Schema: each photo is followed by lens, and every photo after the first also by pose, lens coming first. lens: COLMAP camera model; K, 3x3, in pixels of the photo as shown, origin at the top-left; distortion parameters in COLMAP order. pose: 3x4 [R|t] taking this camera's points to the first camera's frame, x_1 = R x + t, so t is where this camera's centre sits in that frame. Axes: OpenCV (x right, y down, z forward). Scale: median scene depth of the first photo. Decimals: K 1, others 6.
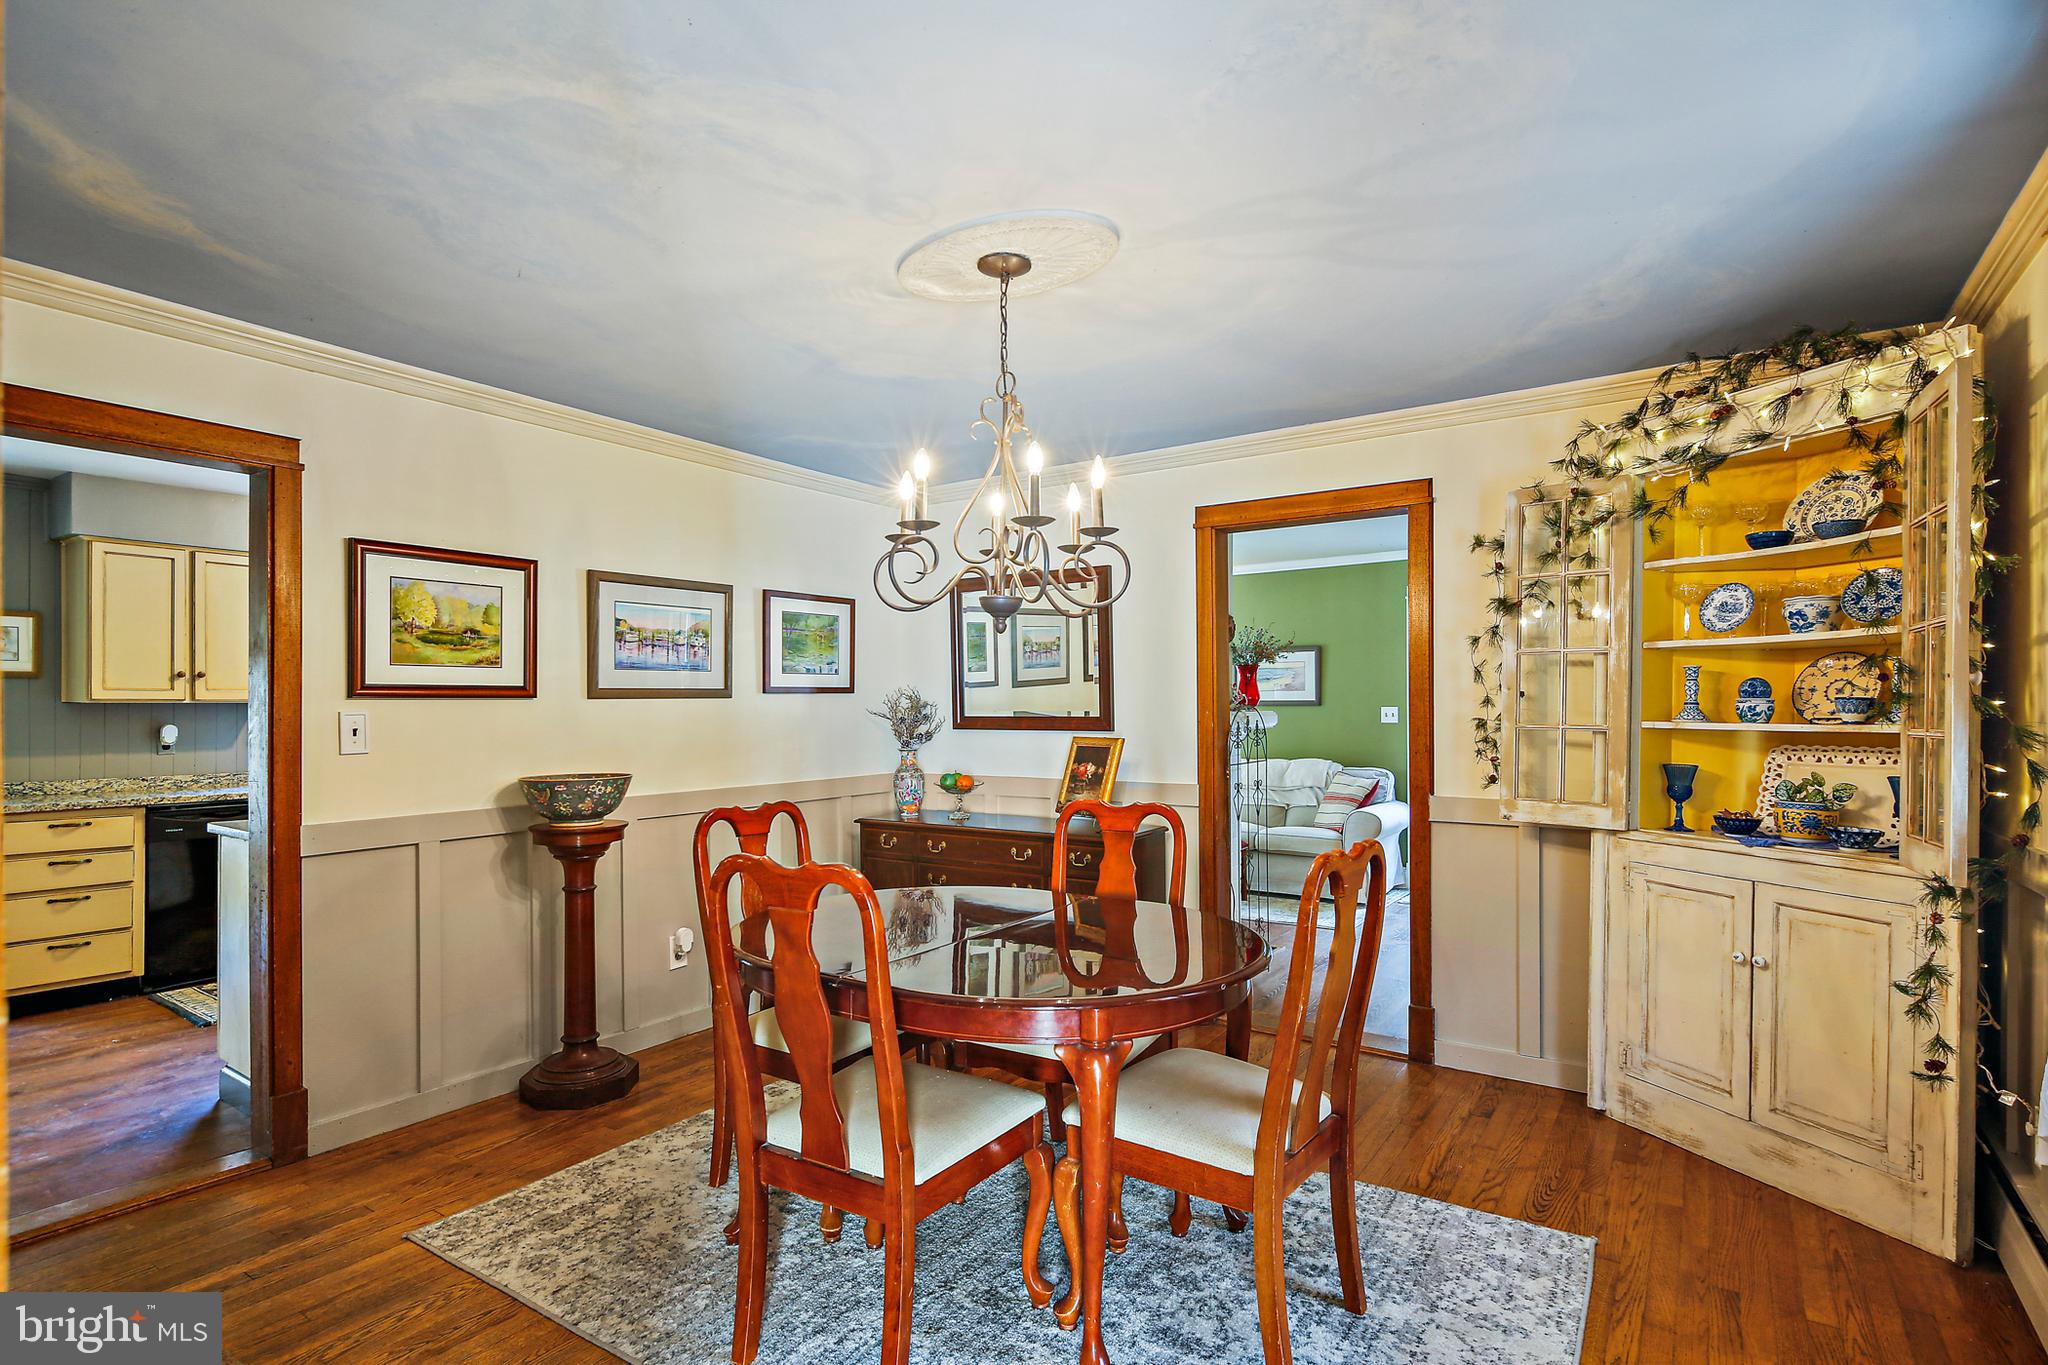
lens RADIAL K [[993.2, 0, 1022.3], [0, 993.2, 712.7], [0, 0, 1]] dist [-0.001502, -0.000402]
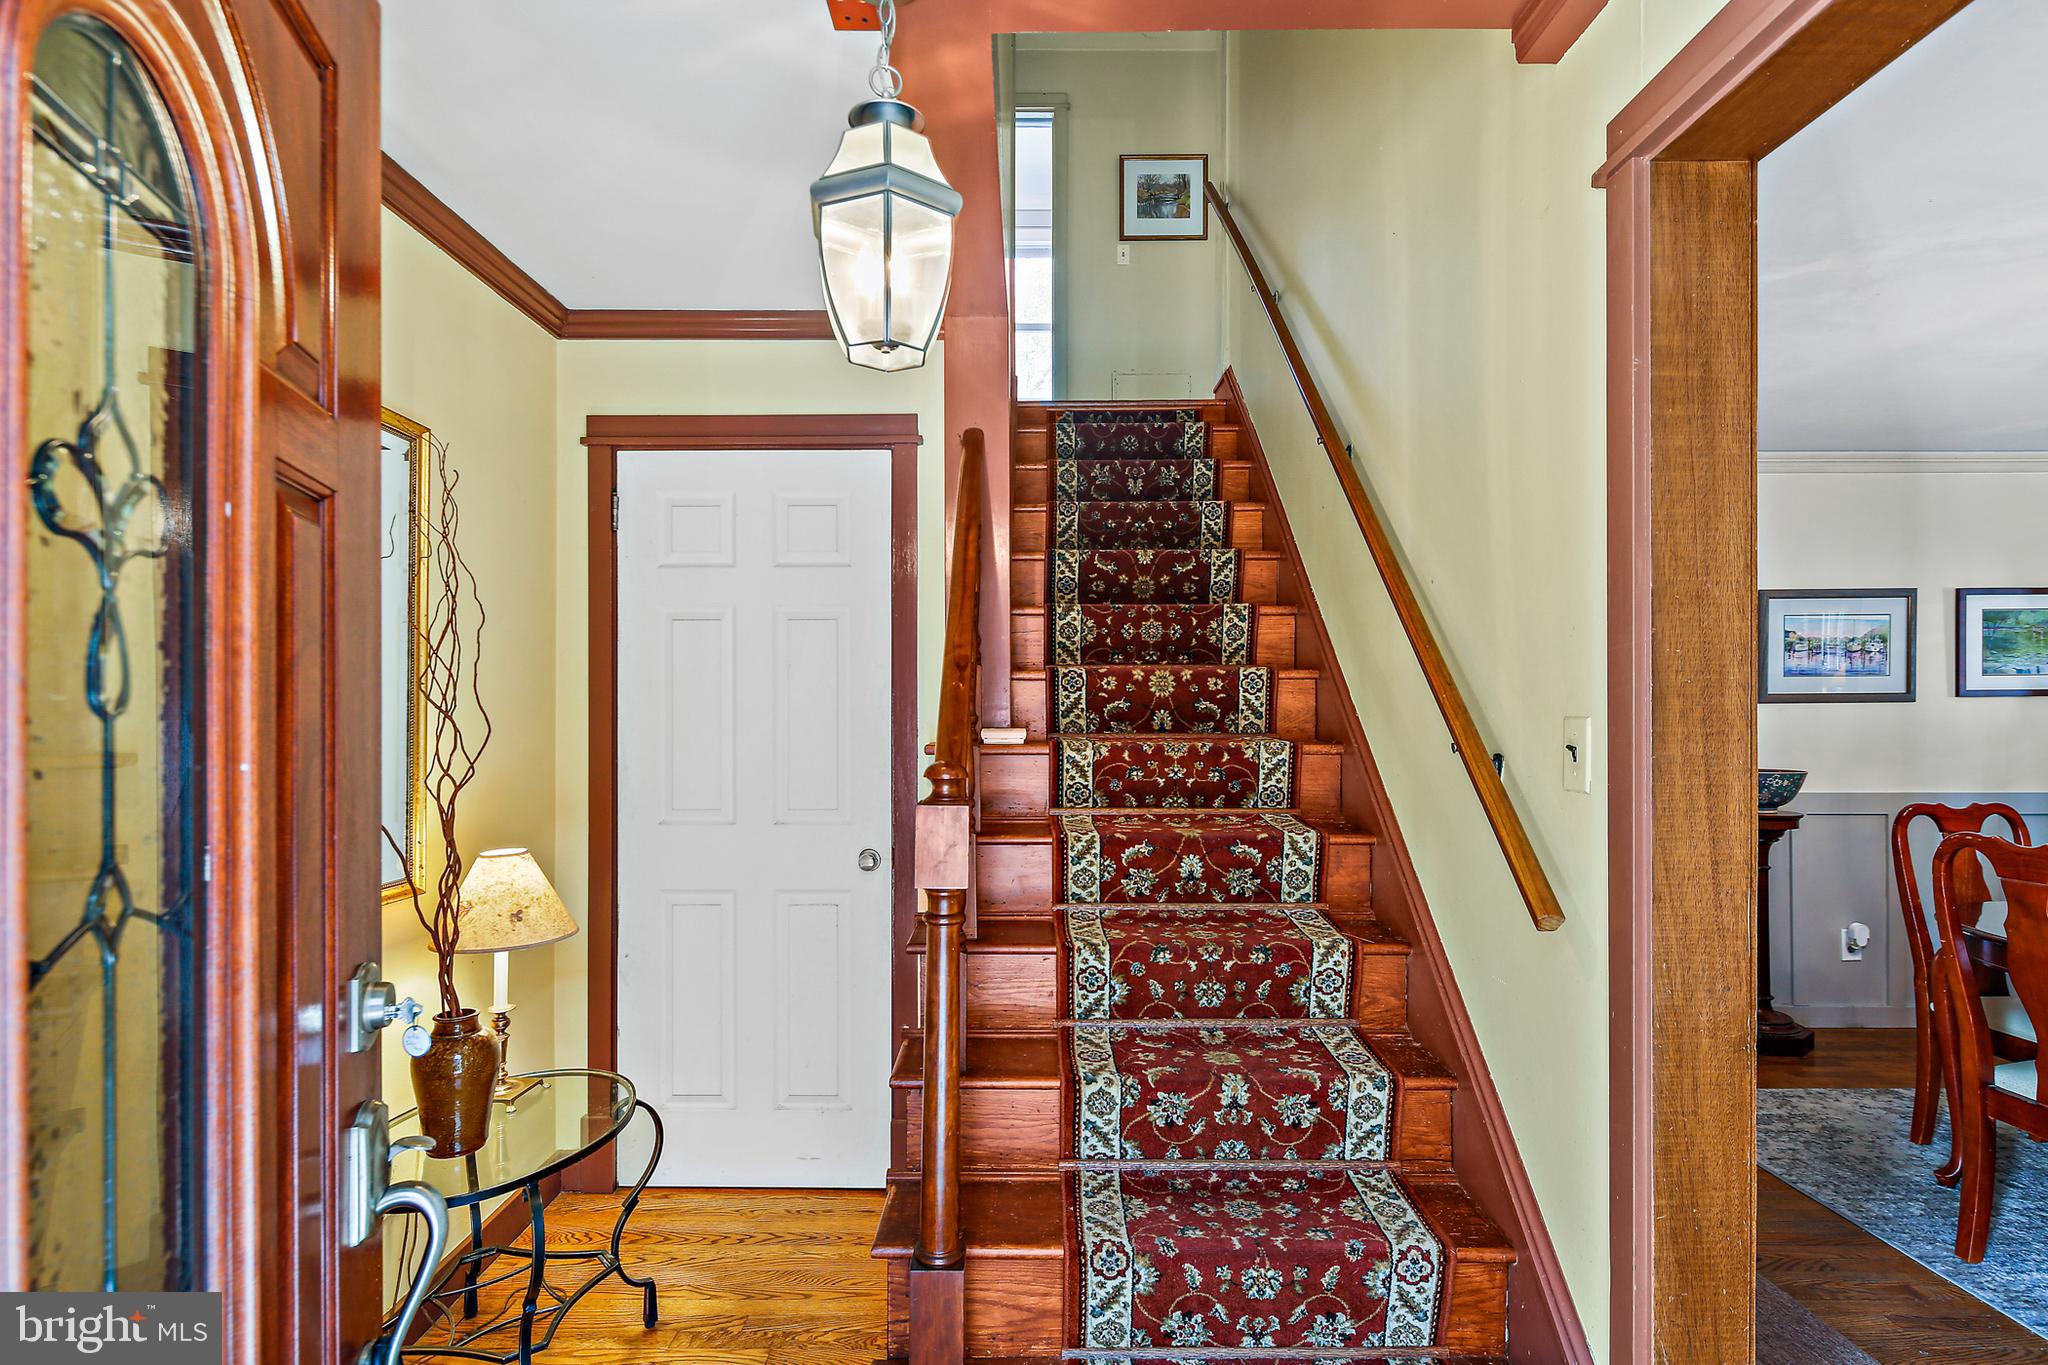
lens RADIAL K [[996.9, 0, 1027.0], [0, 996.9, 699.4], [0, 0, 1]] dist [-0.001141, -0.001415]
pose [[0.556046, -0.002662, -0.831147, 0.041793], [-0.009168, 0.999914, -0.009337, 0.000031], [0.831101, 0.012812, 0.555974, -0.303397]]
